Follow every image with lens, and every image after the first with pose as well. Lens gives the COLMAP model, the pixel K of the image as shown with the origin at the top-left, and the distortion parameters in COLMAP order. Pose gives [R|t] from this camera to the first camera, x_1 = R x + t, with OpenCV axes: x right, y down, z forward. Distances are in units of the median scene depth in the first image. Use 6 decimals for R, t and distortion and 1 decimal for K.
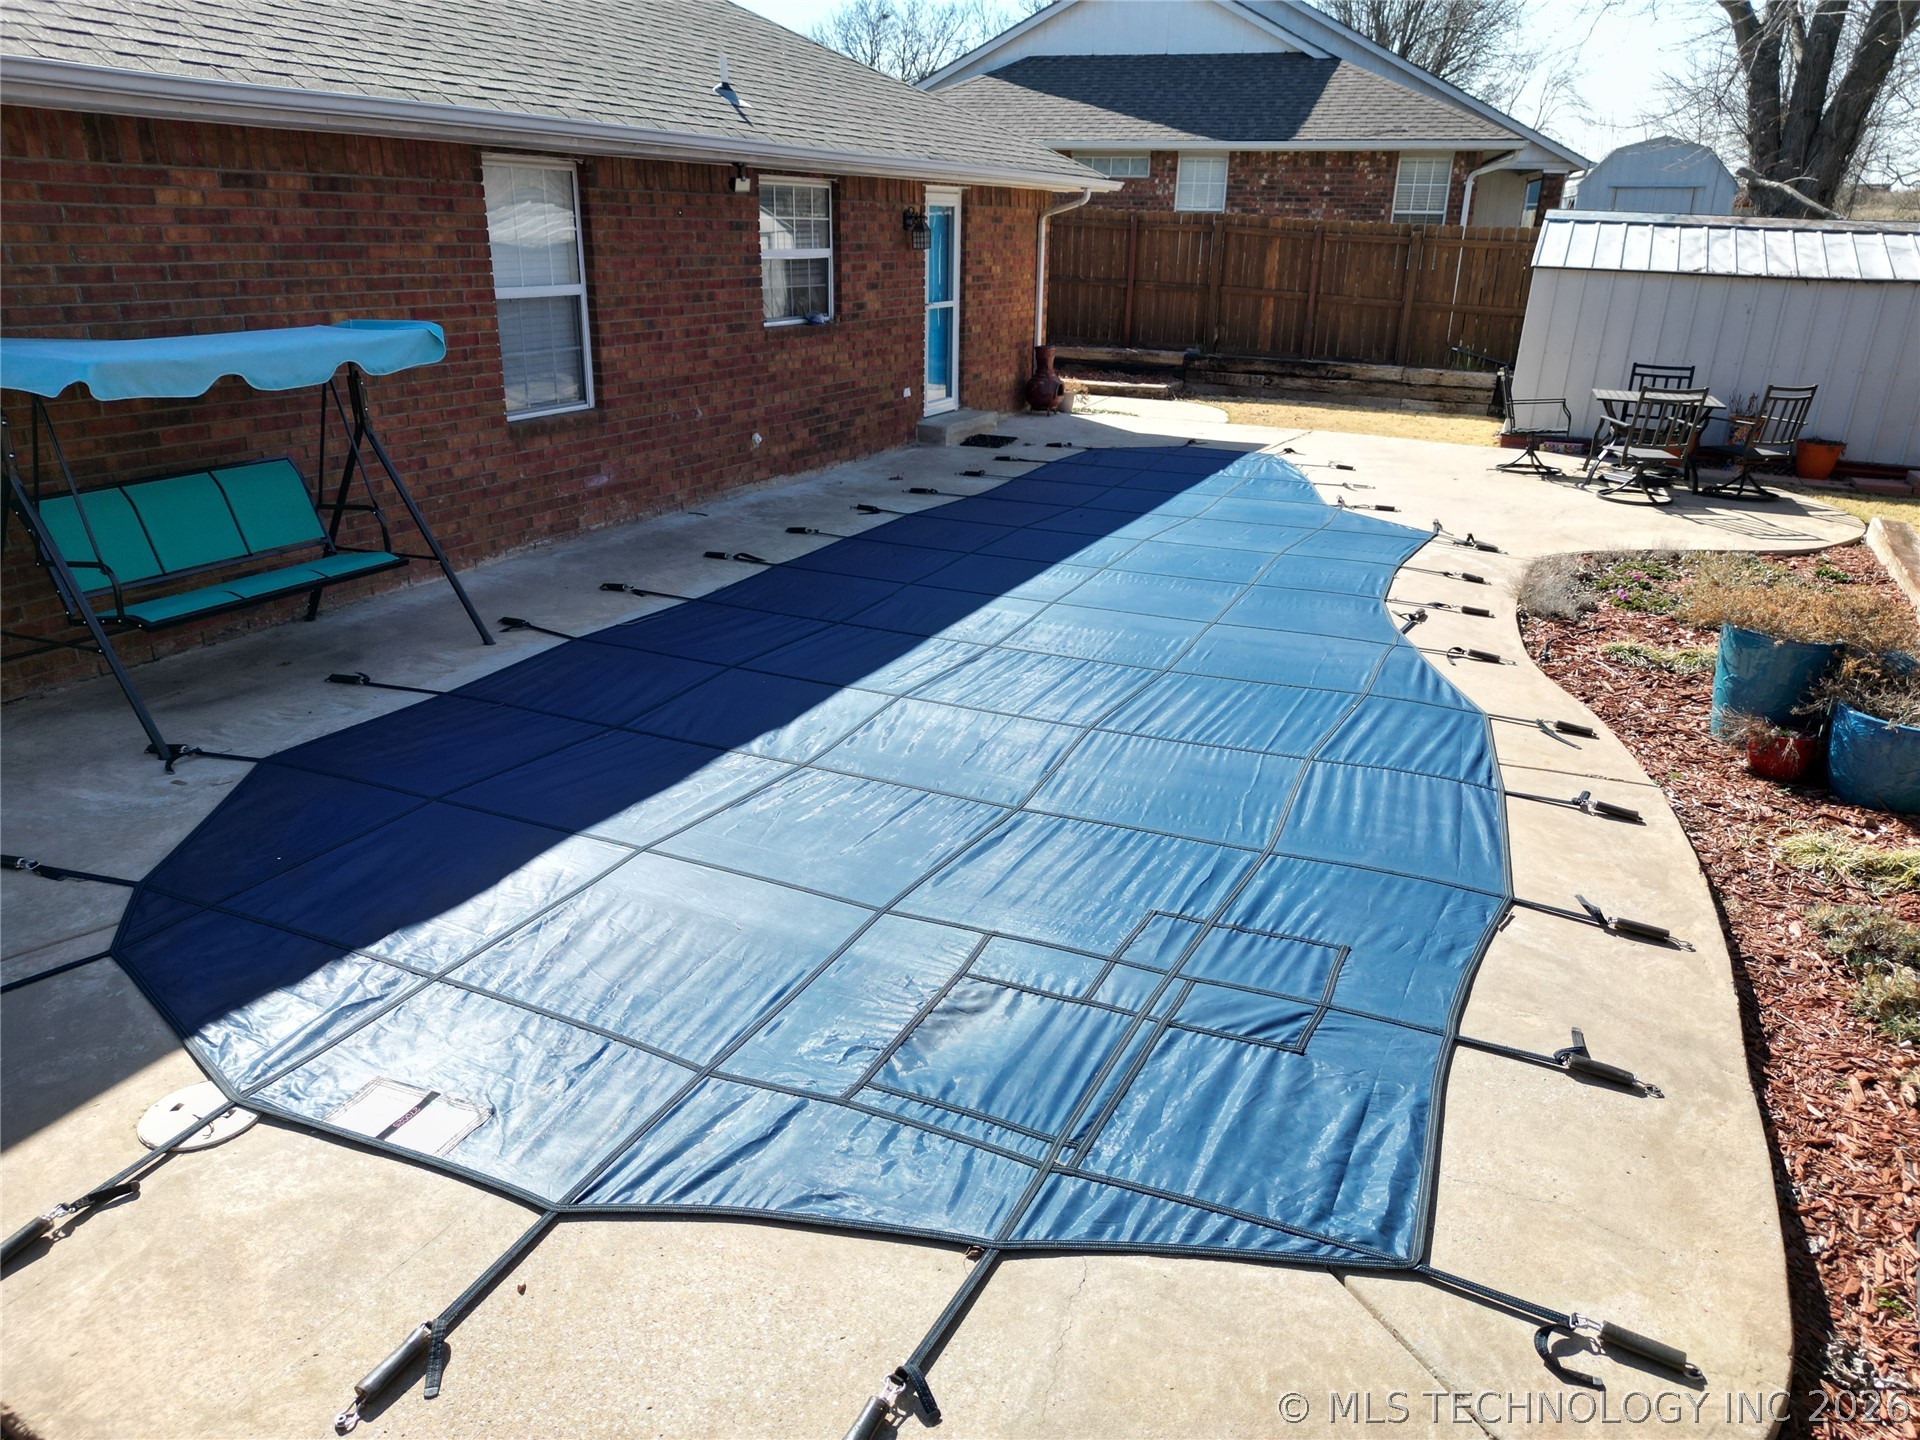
lens RADIAL K [[1346.5, 0, 960.0], [0, 1346.5, 720.0], [0, 0, 1]] dist [0.066517, -0.066958]
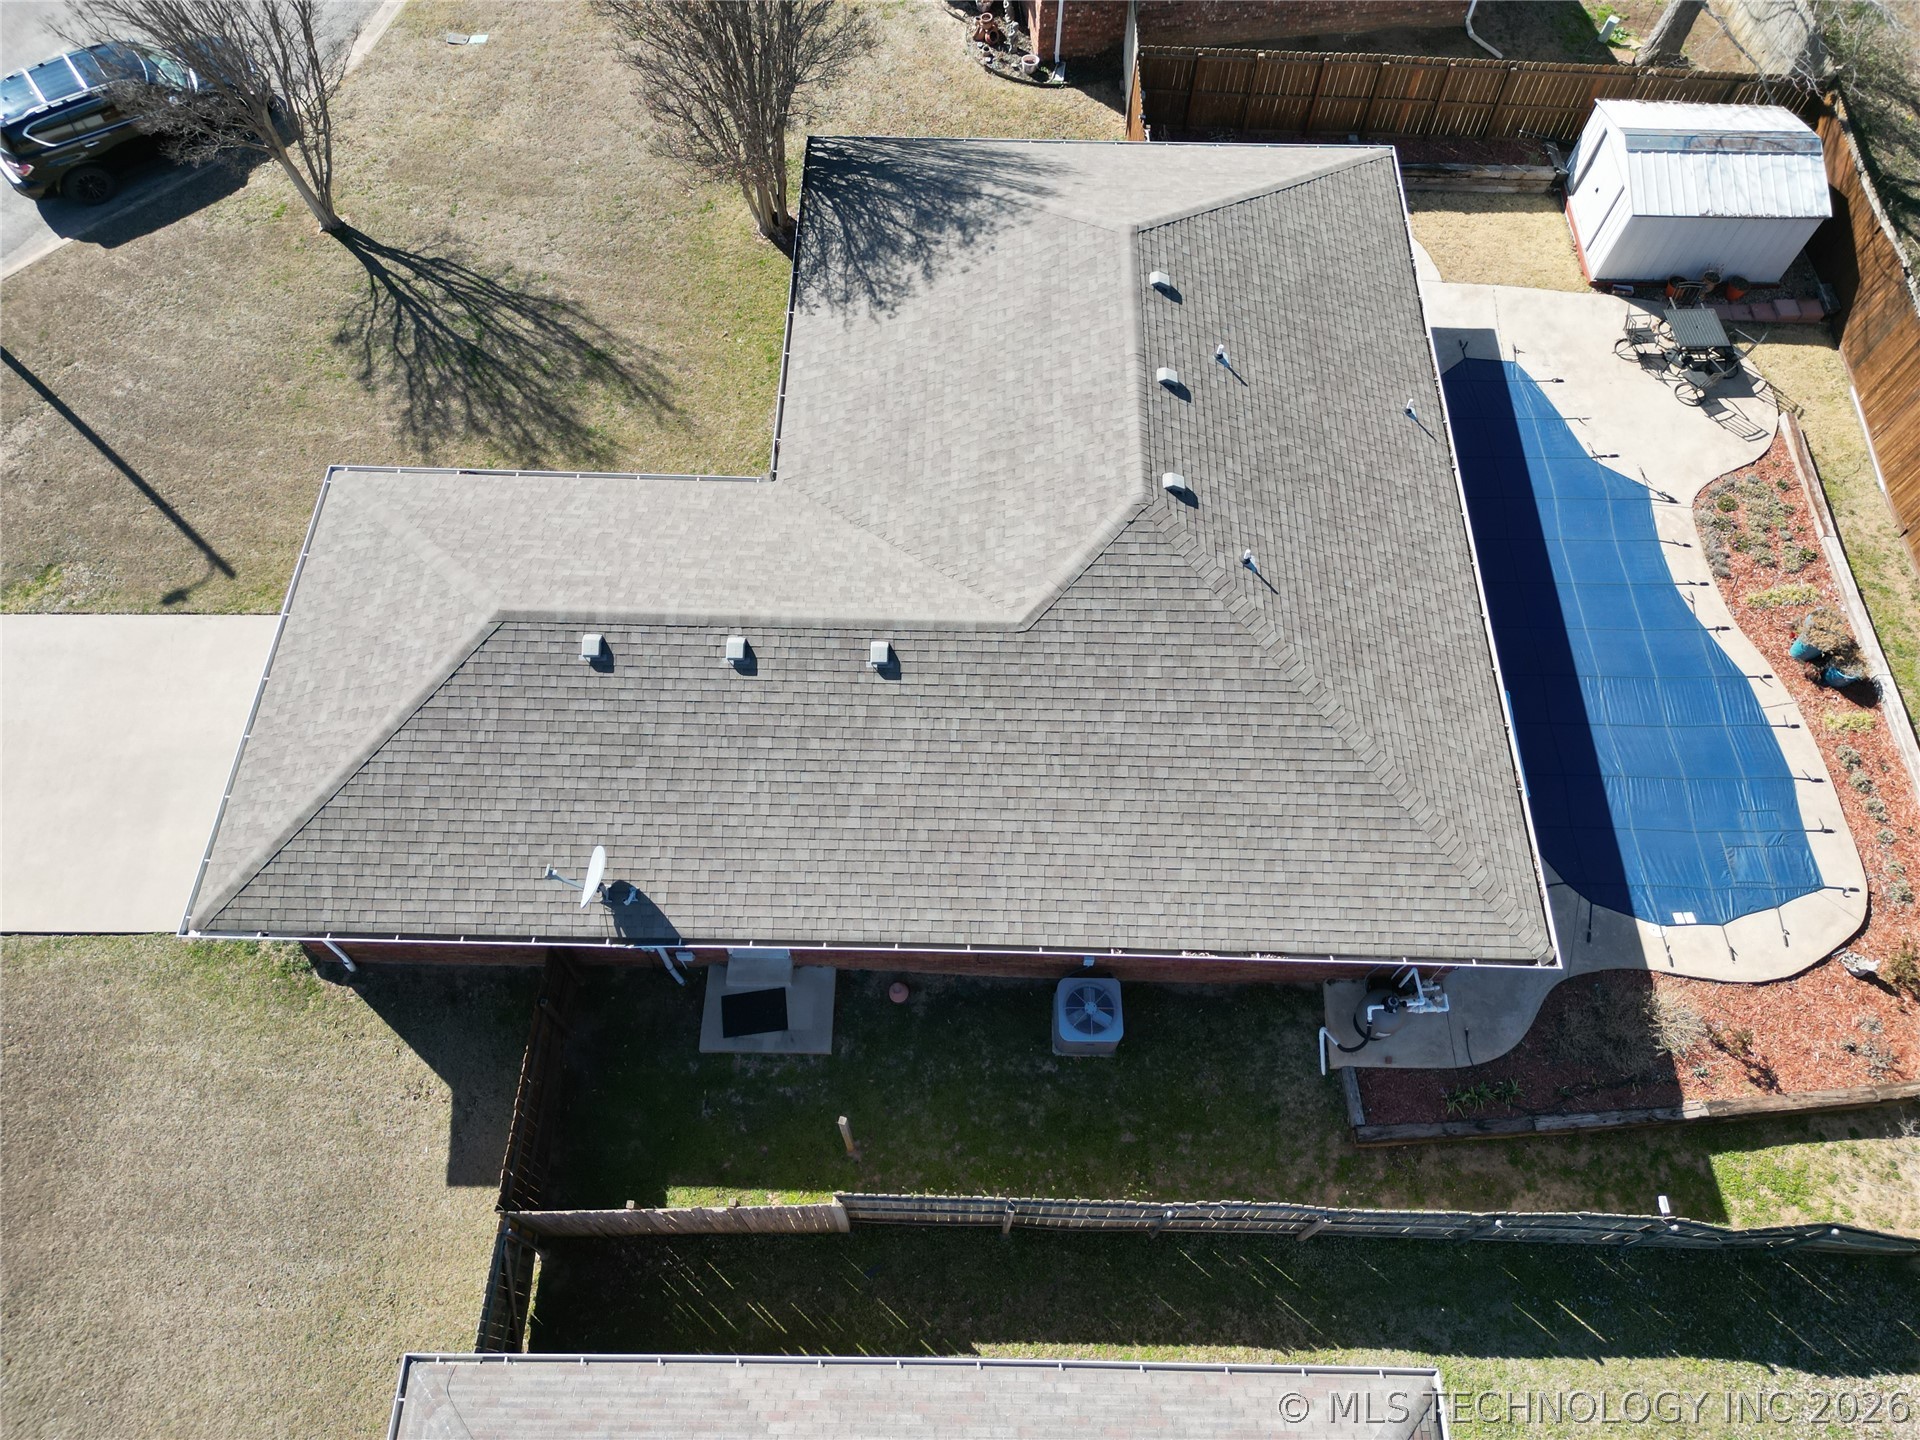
lens RADIAL K [[1346.5, 0, 960.0], [0, 1346.5, 720.0], [0, 0, 1]] dist [0.066517, -0.066958]
pose [[0.913103, -0.359791, 0.191817, -2.266066], [0.146419, 0.728420, 0.669302, -2.652693], [-0.380532, -0.583056, 0.717803, -0.898023]]
